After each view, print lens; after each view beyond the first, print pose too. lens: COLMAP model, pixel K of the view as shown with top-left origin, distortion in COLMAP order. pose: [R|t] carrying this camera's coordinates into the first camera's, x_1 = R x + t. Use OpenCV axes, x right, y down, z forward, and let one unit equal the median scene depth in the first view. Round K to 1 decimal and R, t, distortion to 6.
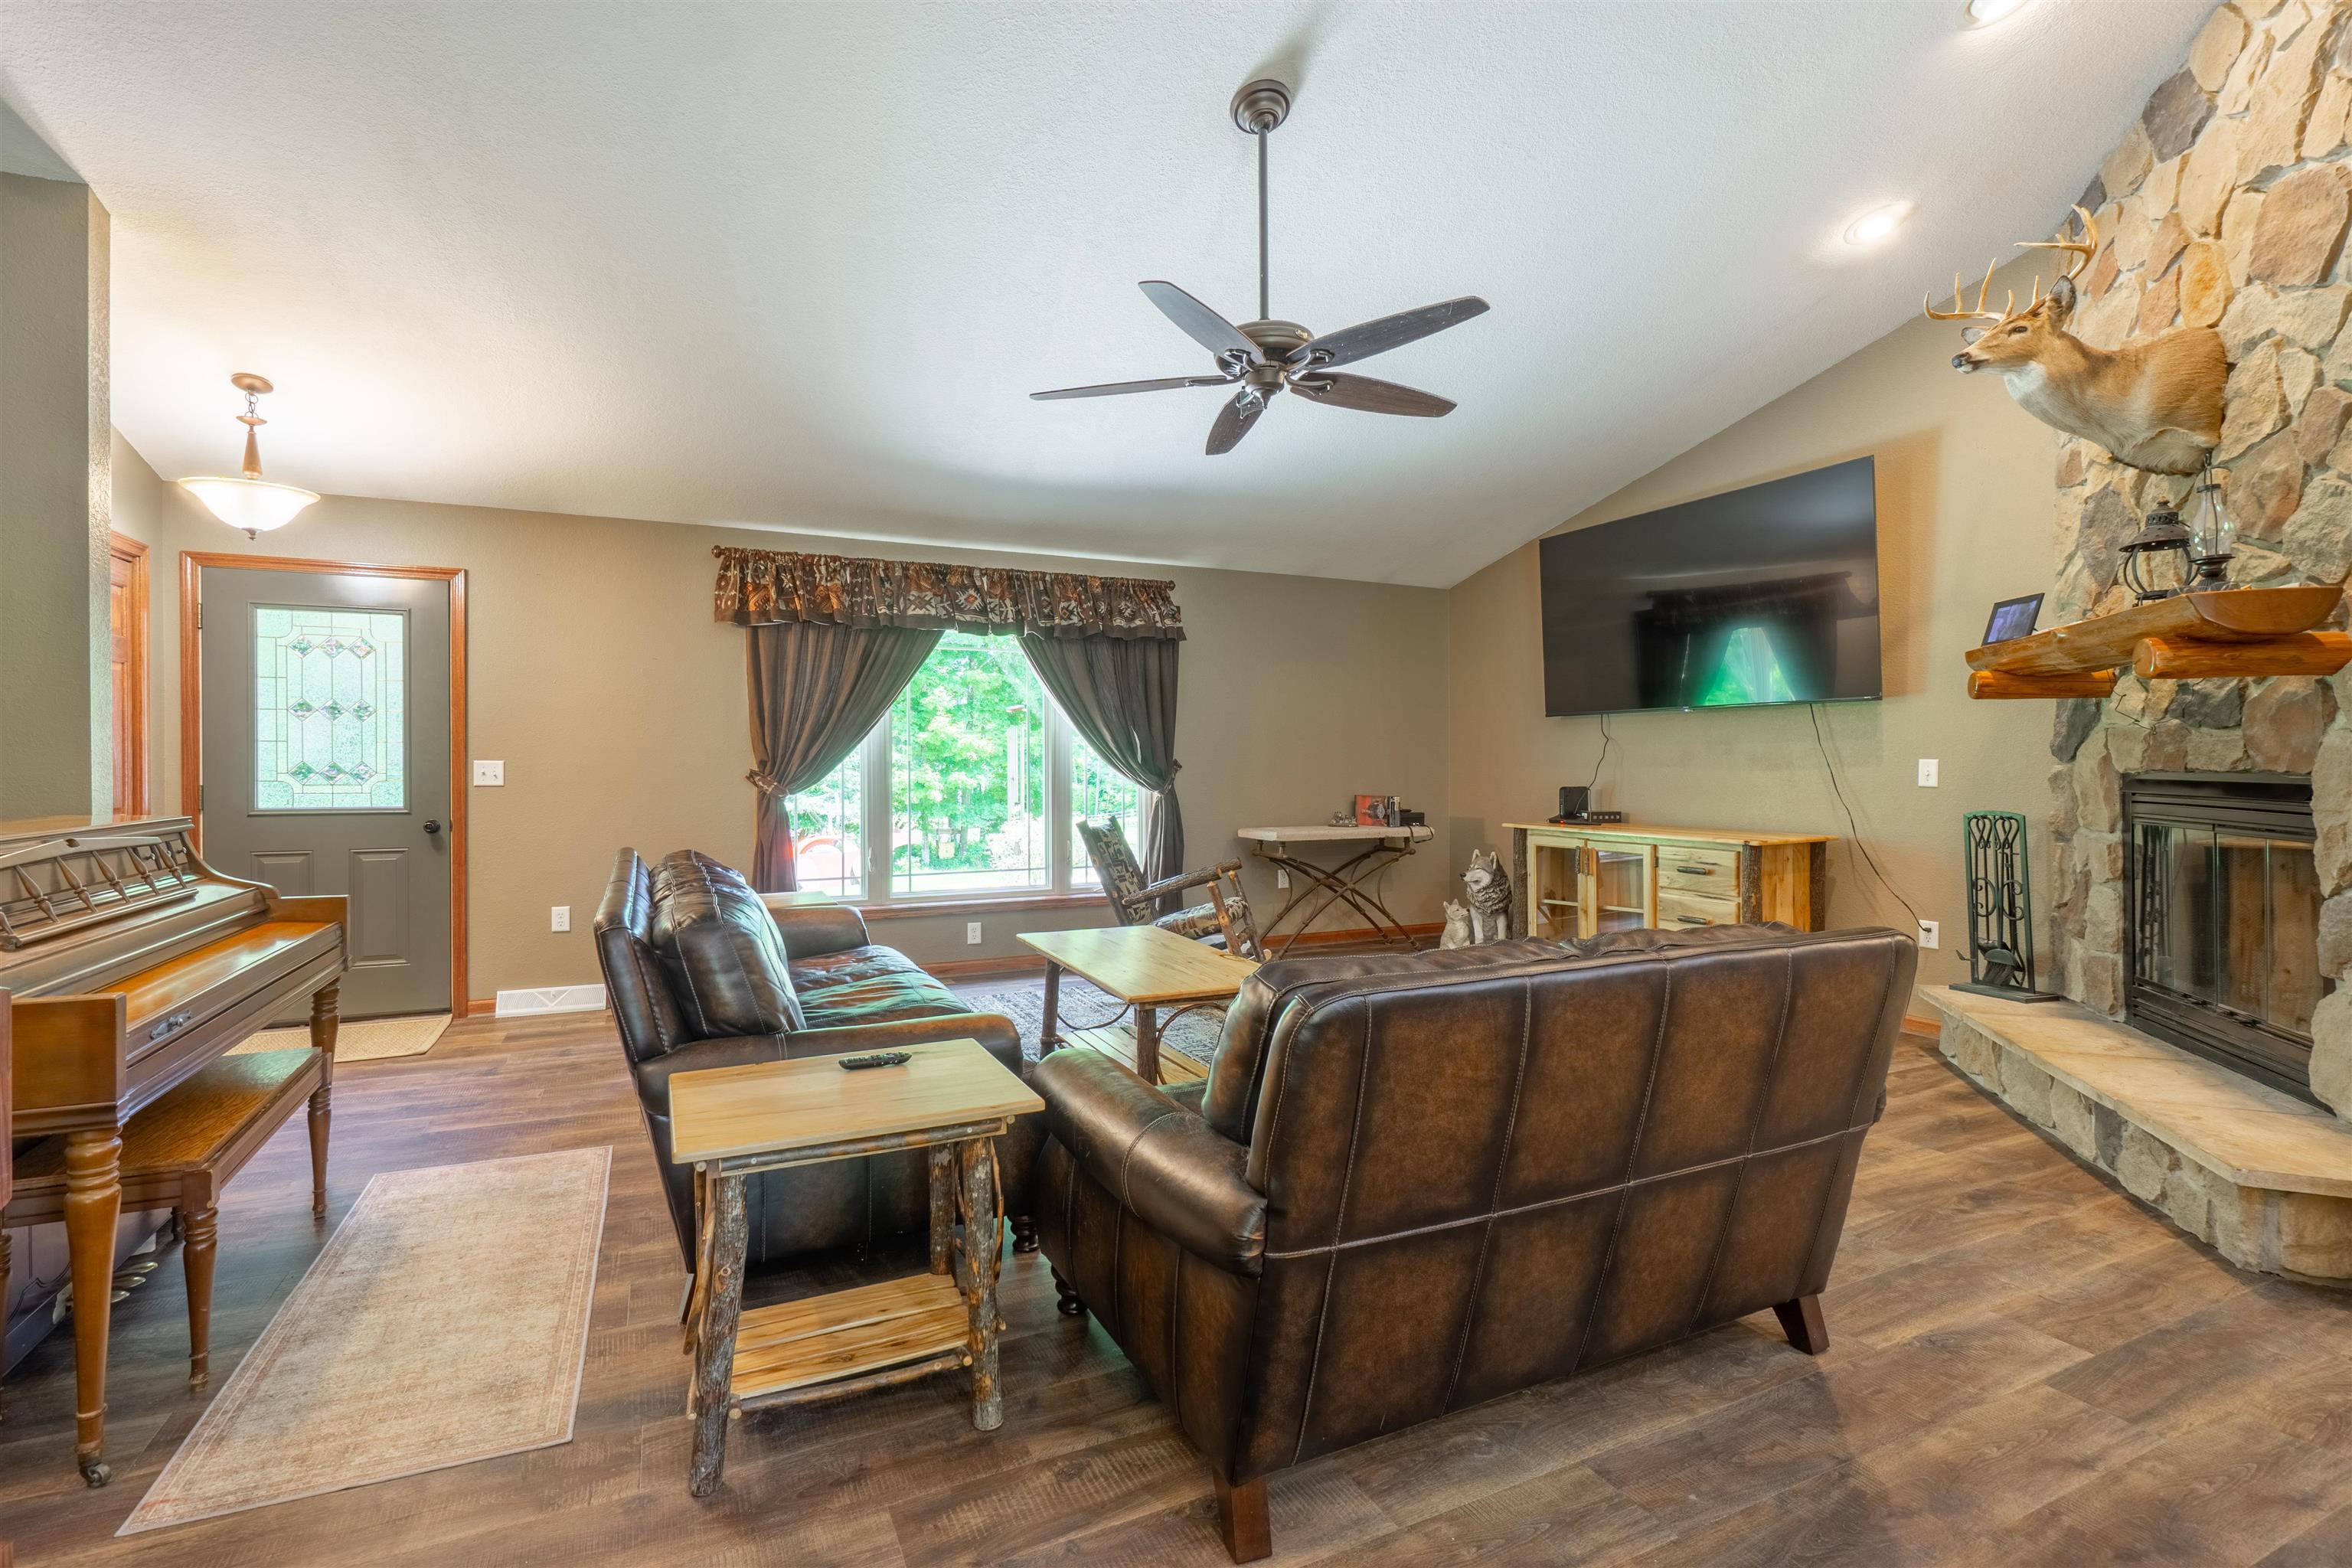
lens RADIAL K [[1013.9, 0, 1138.2], [0, 1013.9, 766.2], [0, 0, 1]] dist [-0.003380, 0.000033]
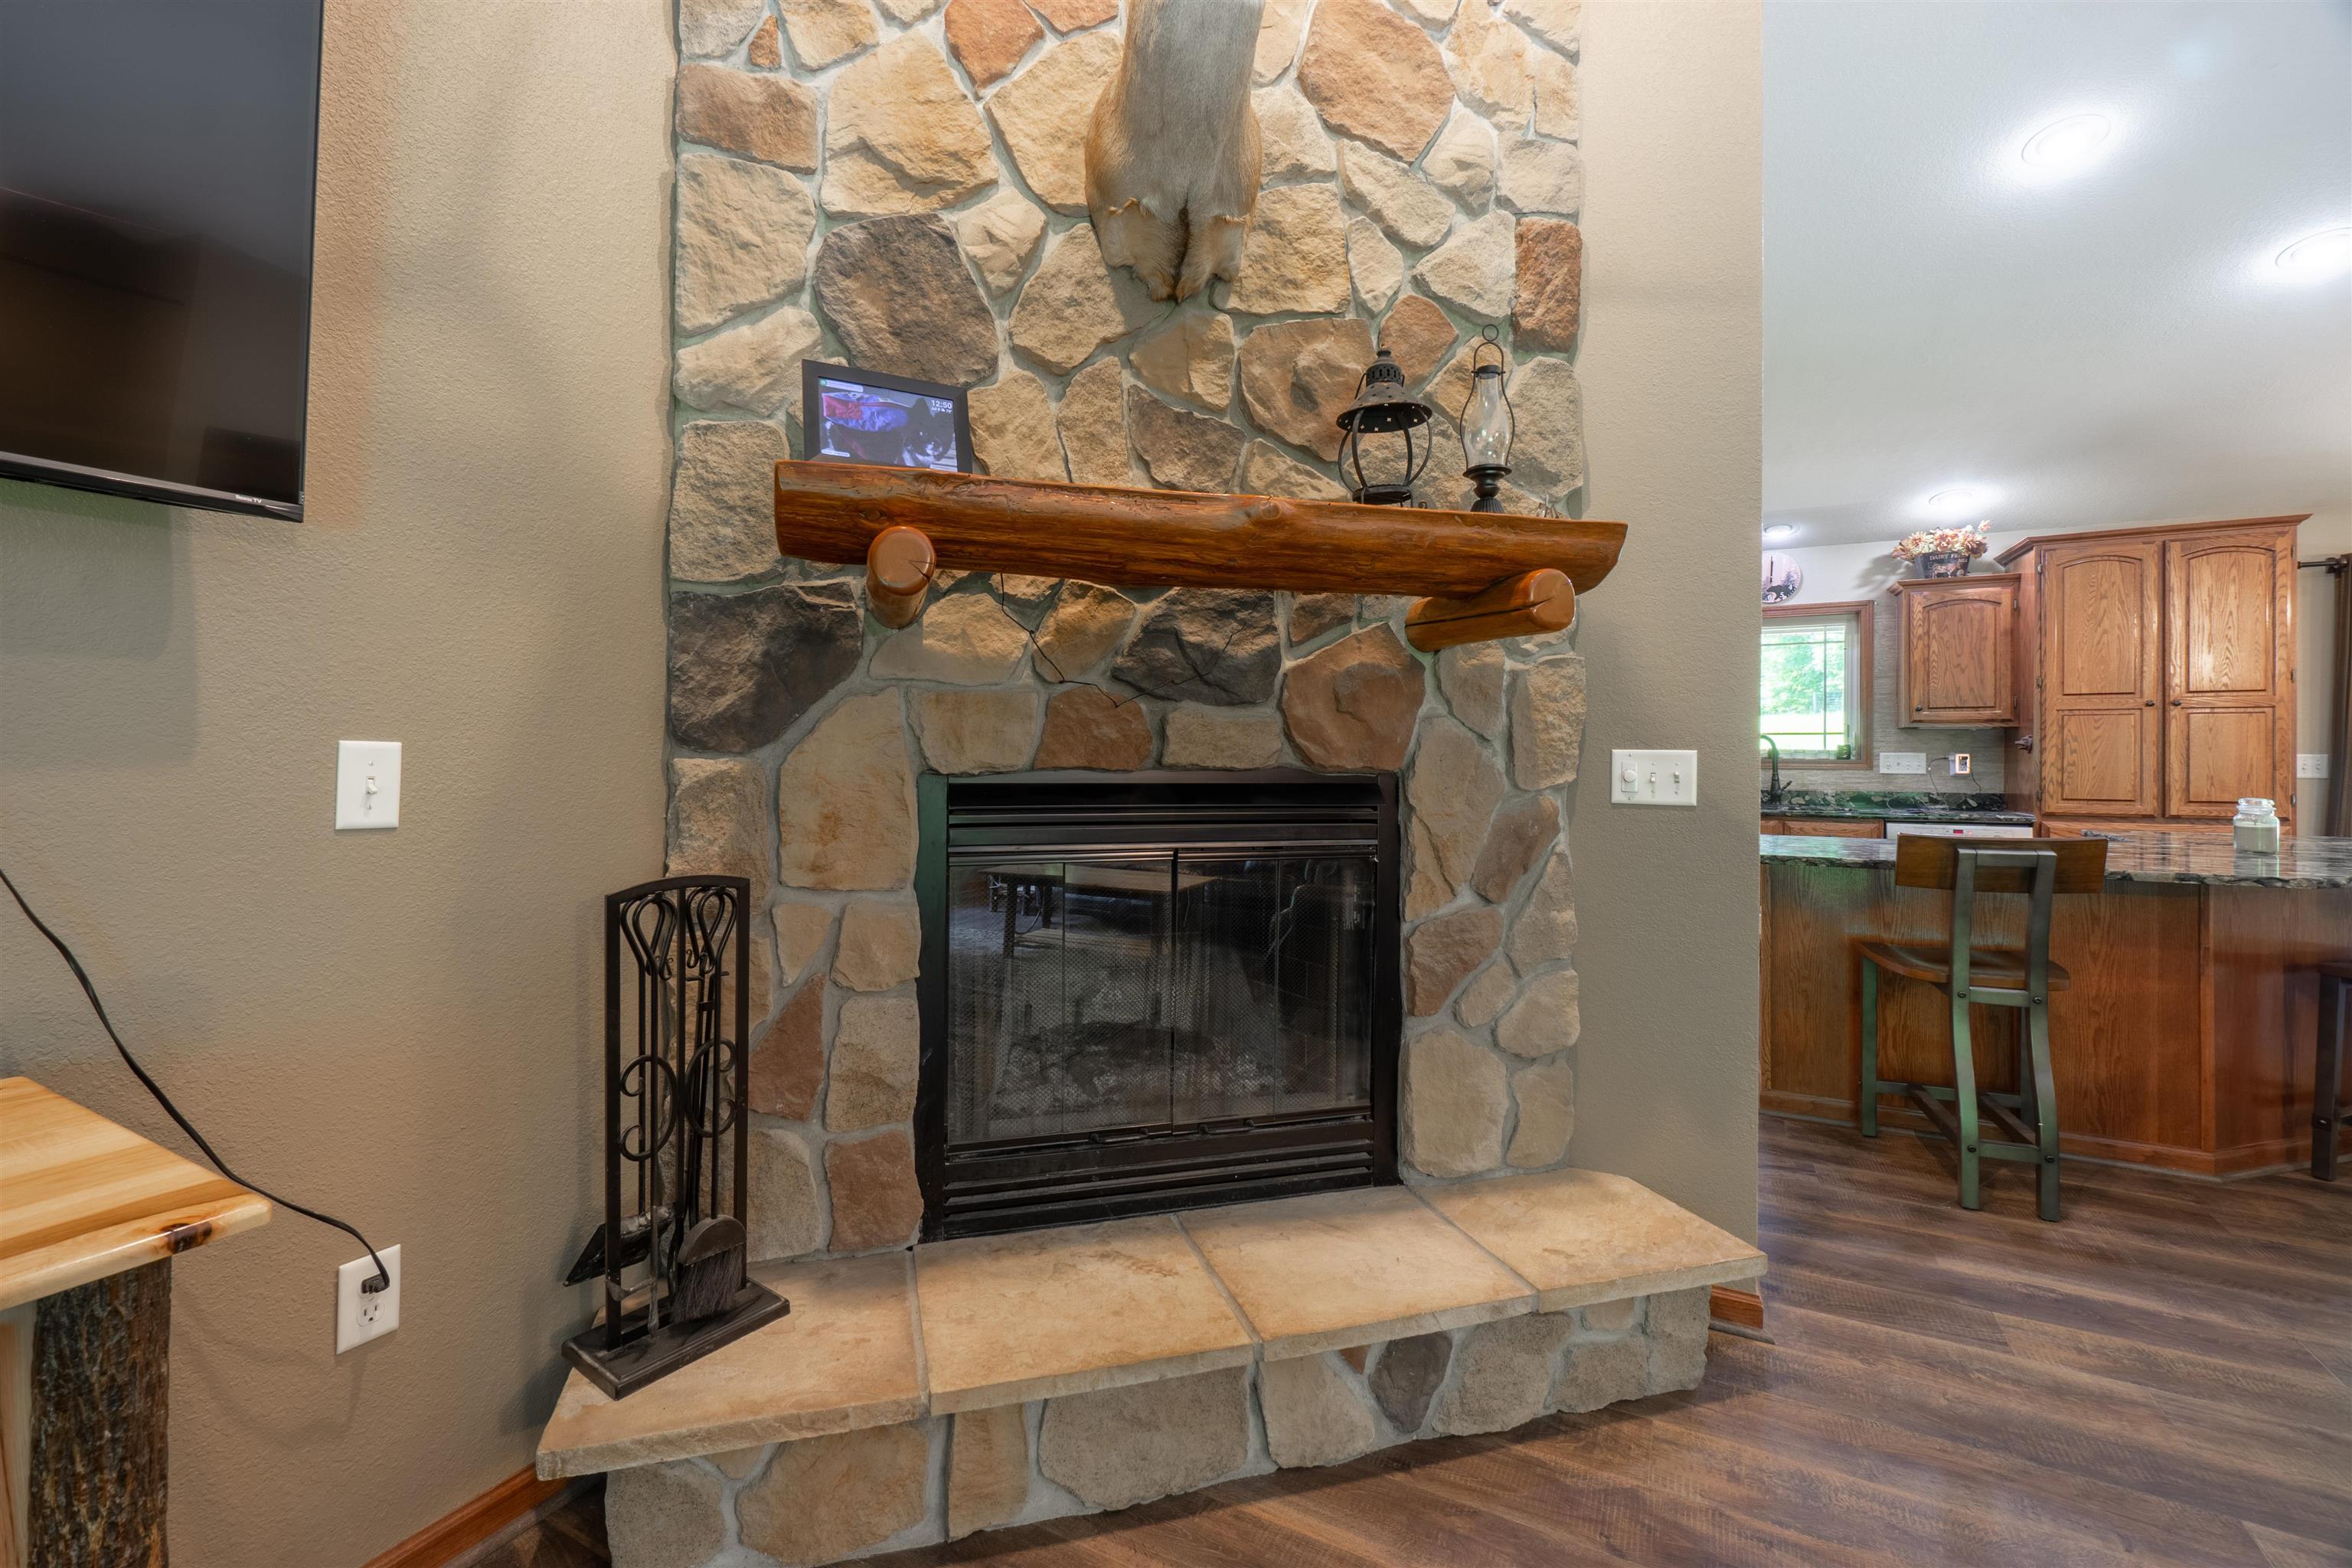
lens RADIAL K [[1006.9, 0, 1171.8], [0, 1006.9, 754.1], [0, 0, 1]] dist [-0.001234, -0.000105]
pose [[-0.599963, -0.002655, 0.800024, 0.502737], [-0.001736, 0.999996, 0.002017, -0.004878], [-0.800026, -0.000179, -0.599965, 1.296667]]
